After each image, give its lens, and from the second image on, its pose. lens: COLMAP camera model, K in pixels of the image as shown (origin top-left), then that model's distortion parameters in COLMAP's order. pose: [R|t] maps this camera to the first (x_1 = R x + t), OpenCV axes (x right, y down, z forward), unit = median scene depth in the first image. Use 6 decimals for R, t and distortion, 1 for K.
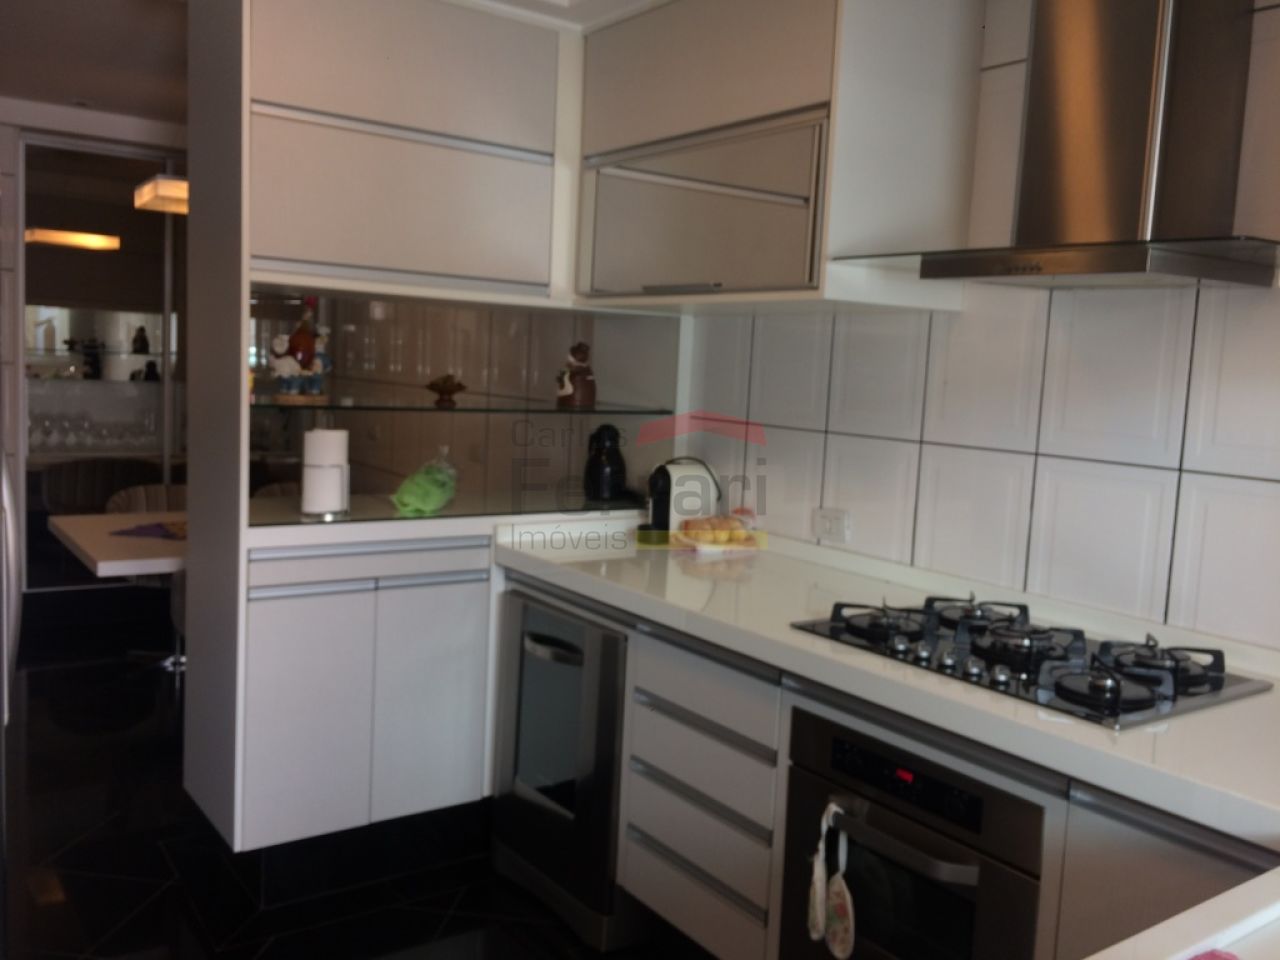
lens RADIAL K [[1097.8, 0, 640.0], [0, 1097.8, 480.0], [0, 0, 1]] dist [0.027329, -0.003608]
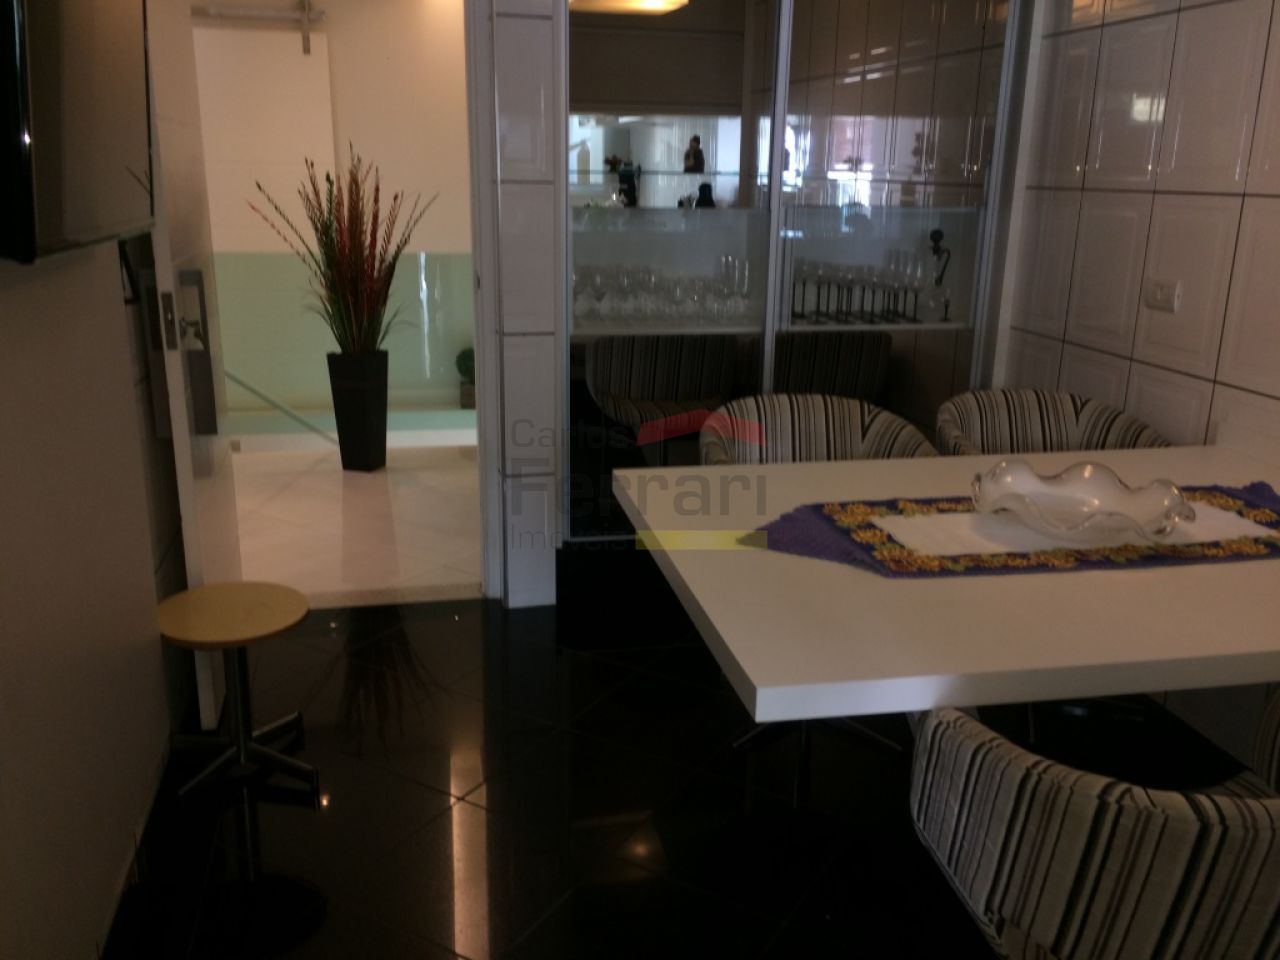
lens RADIAL K [[1097.8, 0, 640.0], [0, 1097.8, 480.0], [0, 0, 1]] dist [0.027329, -0.003608]
pose [[0.909130, 0.076687, -0.409391, -0.379868], [-0.013465, 0.987802, 0.155135, -0.054751], [0.416294, -0.135526, 0.899073, 0.657371]]
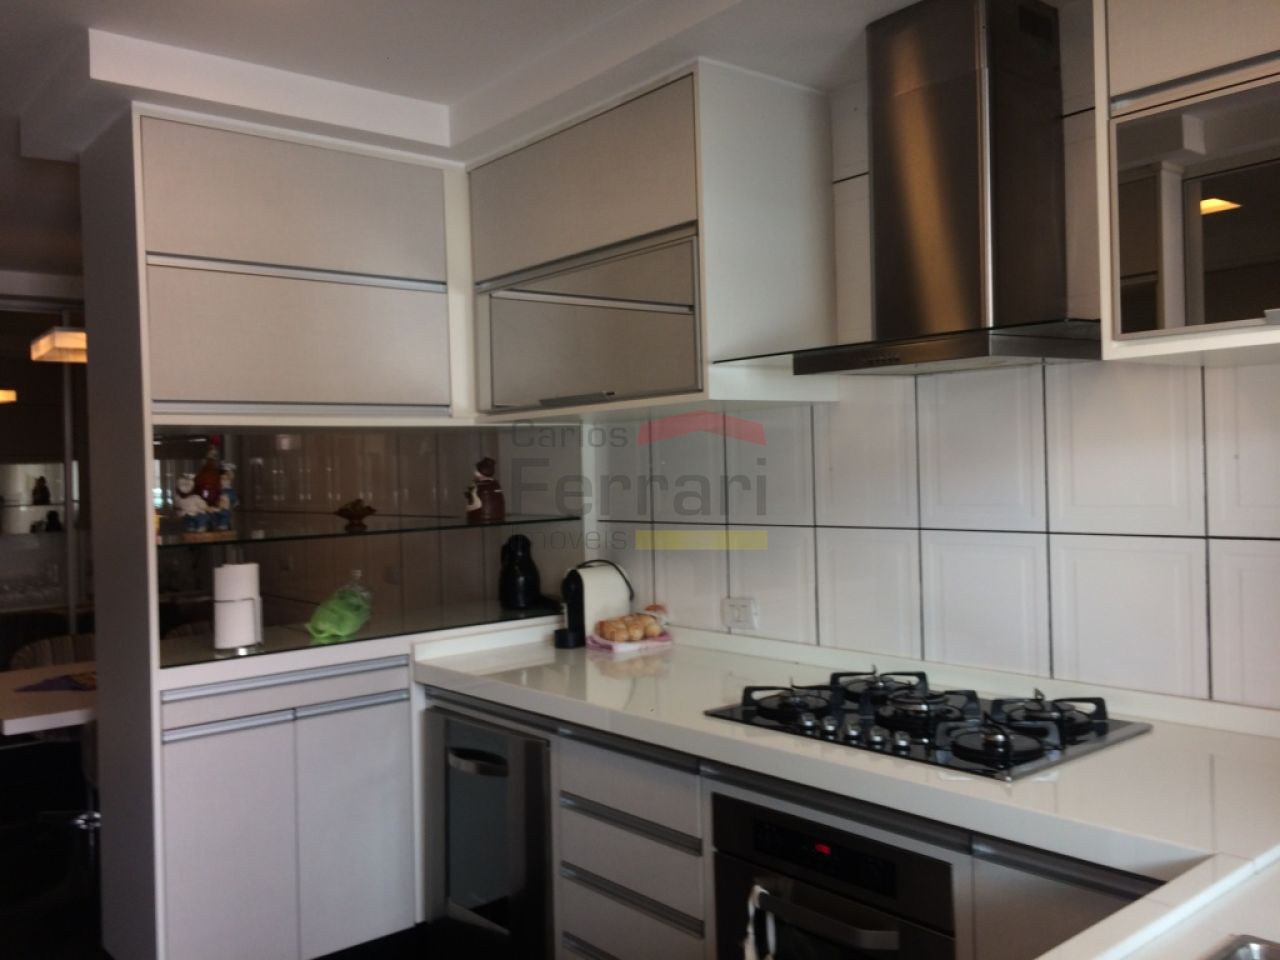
lens RADIAL K [[1089.7, 0, 635.3], [0, 1089.7, 467.0], [0, 0, 1]] dist [0.061304, -0.078234]
pose [[0.994044, -0.080248, 0.073731, 0.010746], [0.087694, 0.990701, -0.104027, 0.002762], [-0.064698, 0.109874, 0.991838, -0.028934]]
